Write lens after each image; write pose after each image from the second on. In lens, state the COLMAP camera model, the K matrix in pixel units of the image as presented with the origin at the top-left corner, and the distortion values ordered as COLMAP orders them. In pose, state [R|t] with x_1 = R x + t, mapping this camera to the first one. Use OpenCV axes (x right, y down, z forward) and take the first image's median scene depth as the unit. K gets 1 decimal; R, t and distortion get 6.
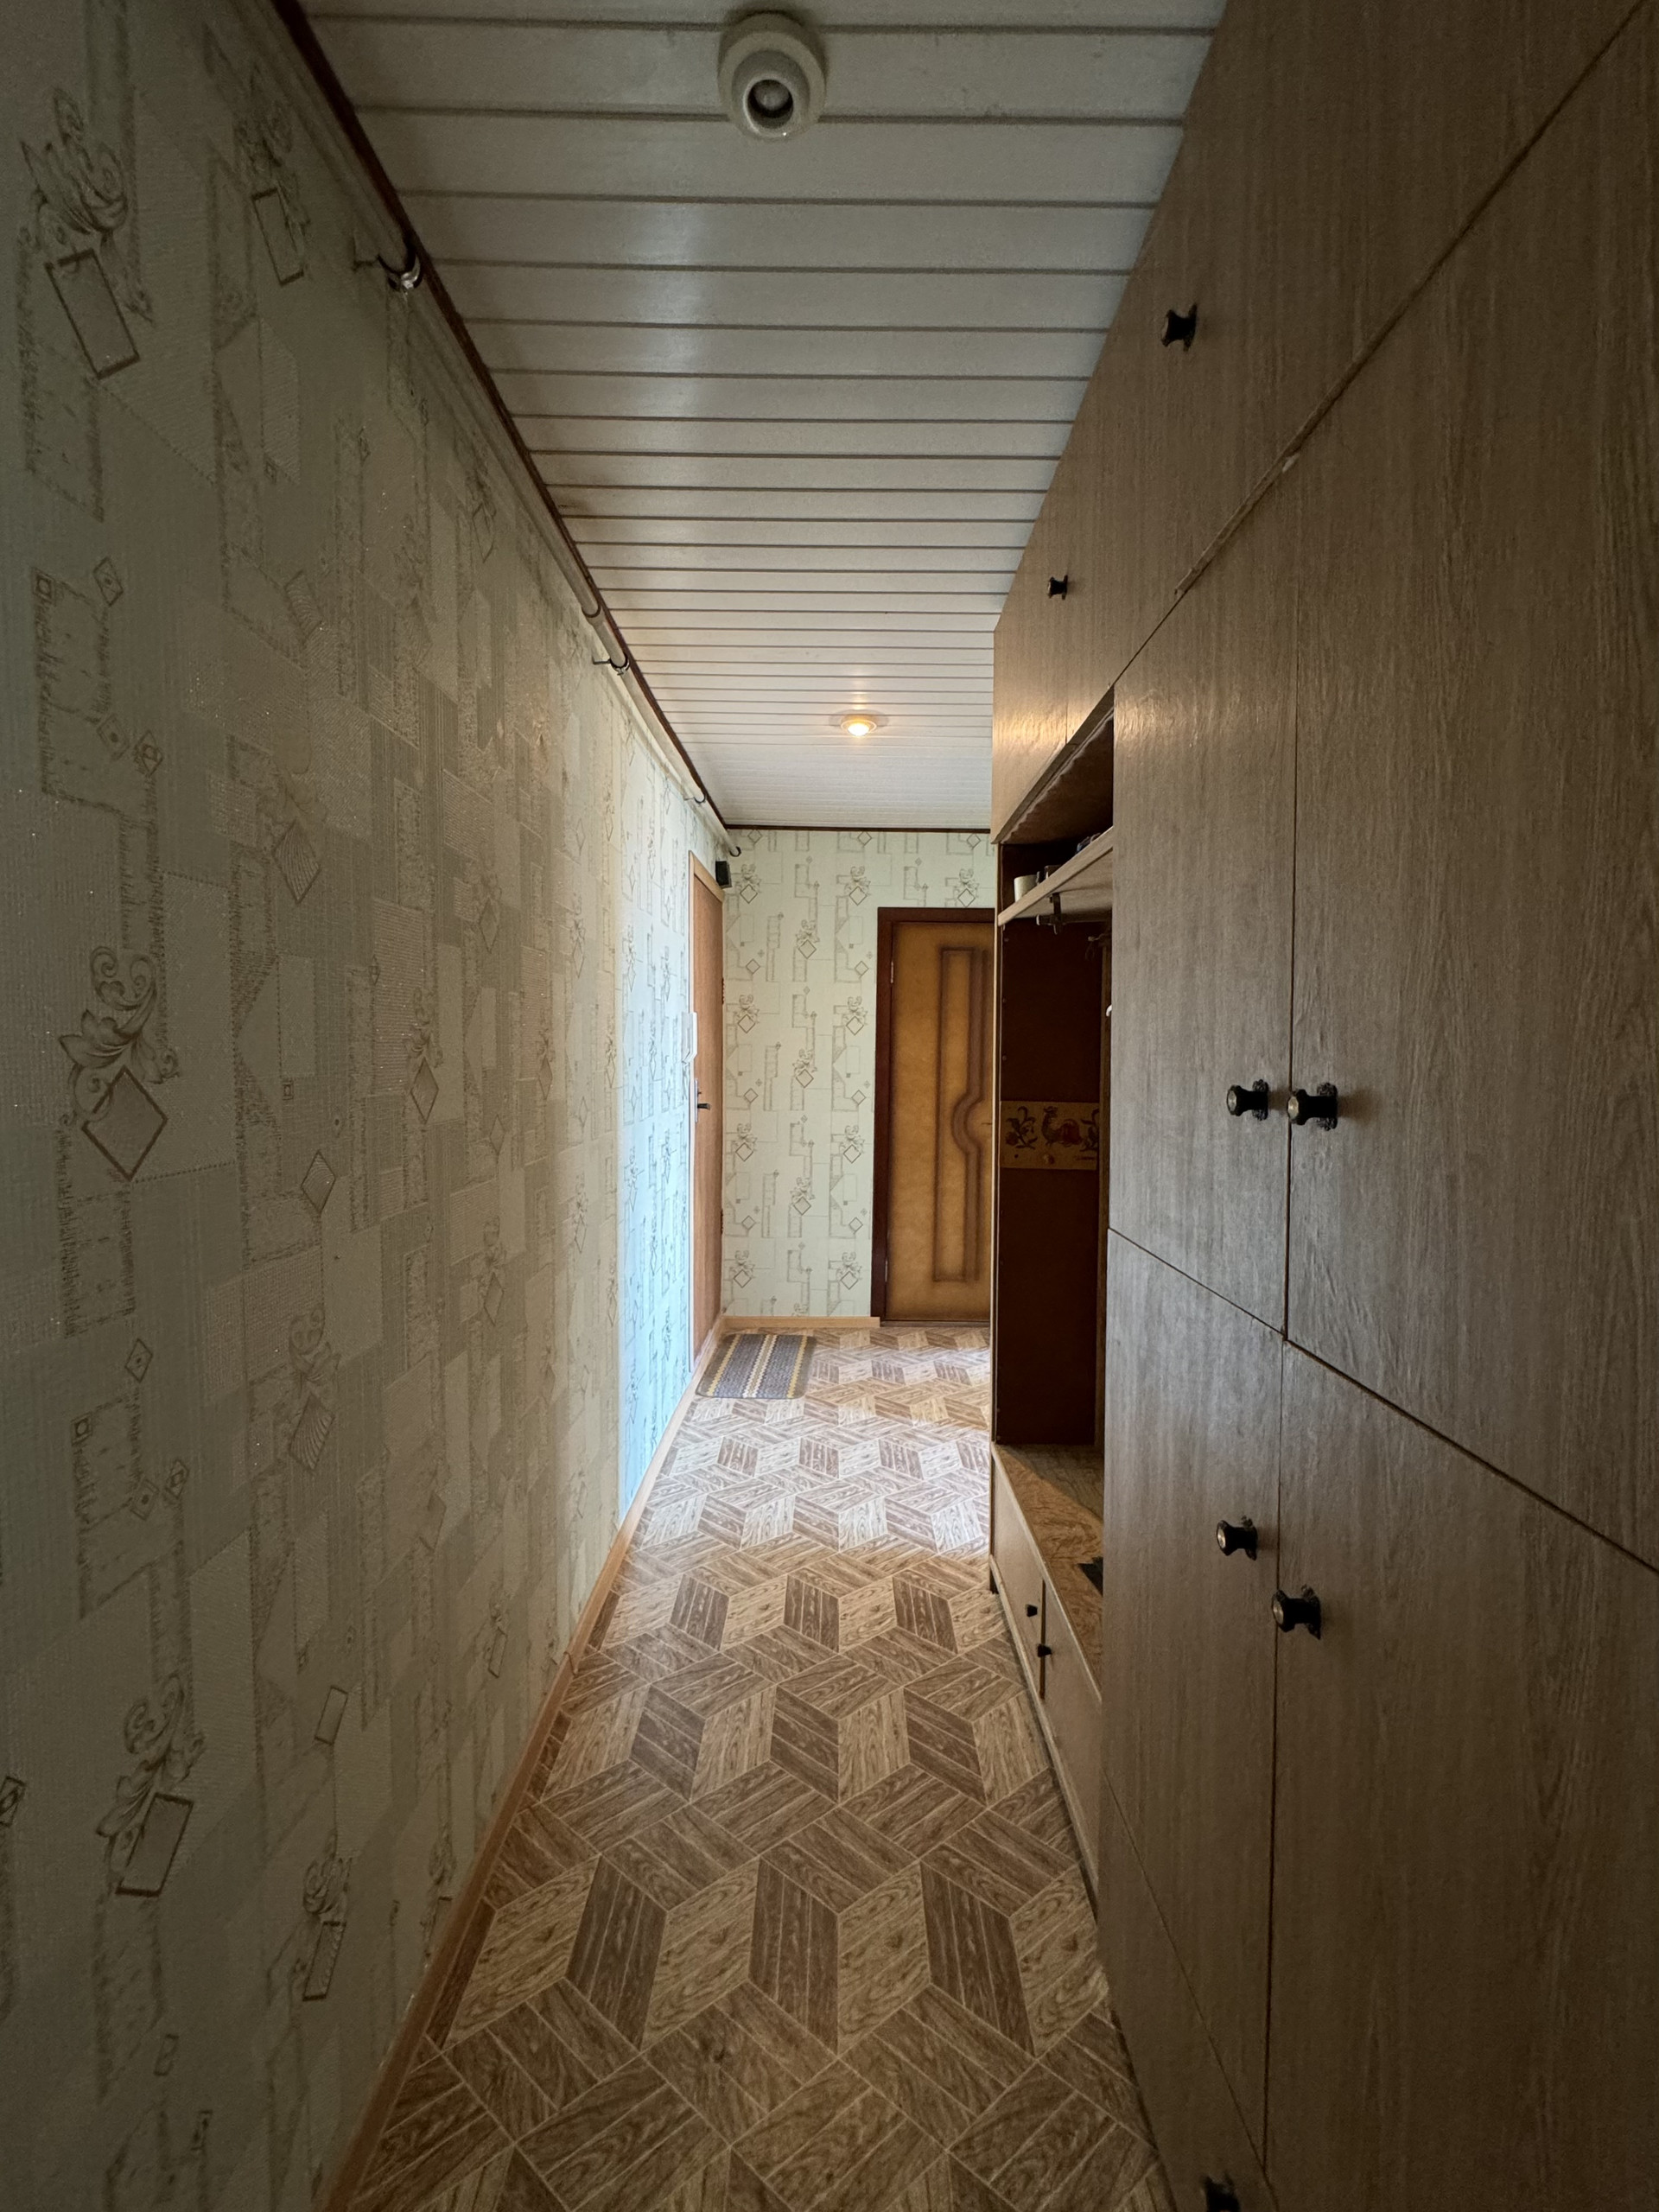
lens RADIAL K [[884.9, 0, 825.3], [0, 884.9, 1103.5], [0, 0, 1]] dist [-0.000948, -0.000043]
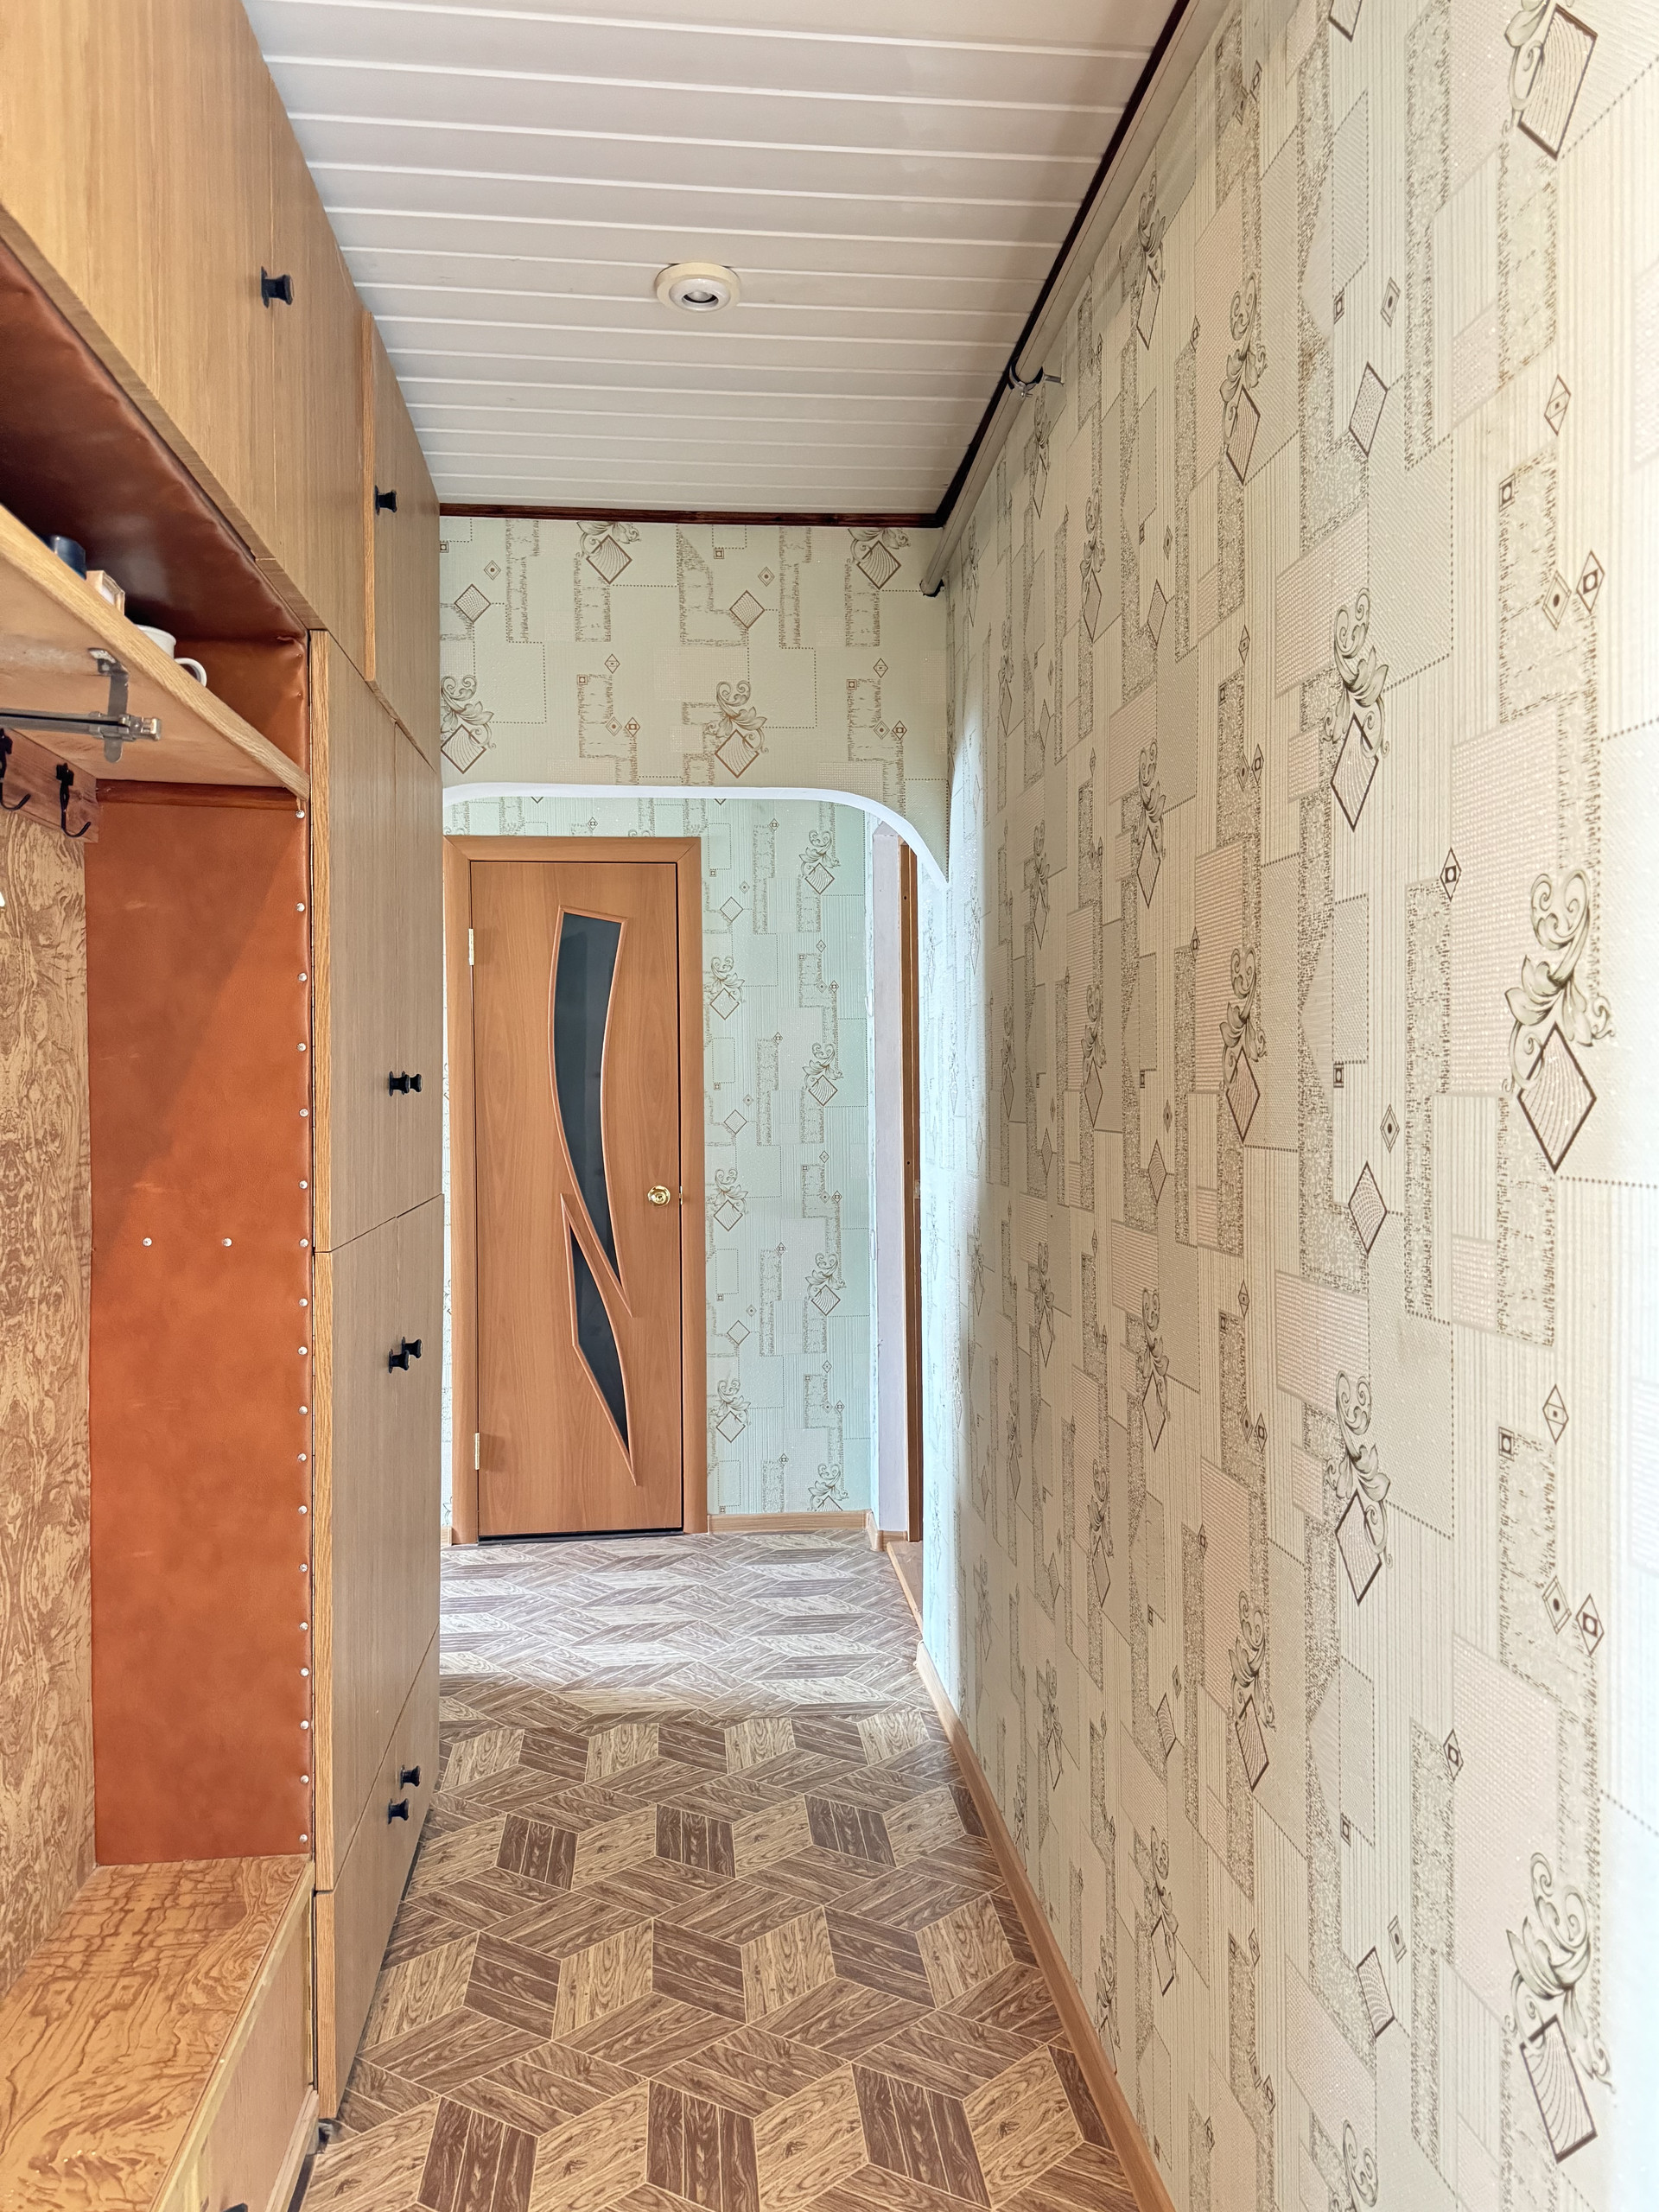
lens RADIAL K [[1550.3, 0, 836.1], [0, 1550.3, 1088.9], [0, 0, 1]] dist [0.079219, 0.003306]
pose [[-0.992682, -0.012981, -0.120060, 0.031095], [-0.022287, 0.996821, 0.076494, -0.130725], [0.118686, 0.078610, -0.989815, 2.202520]]
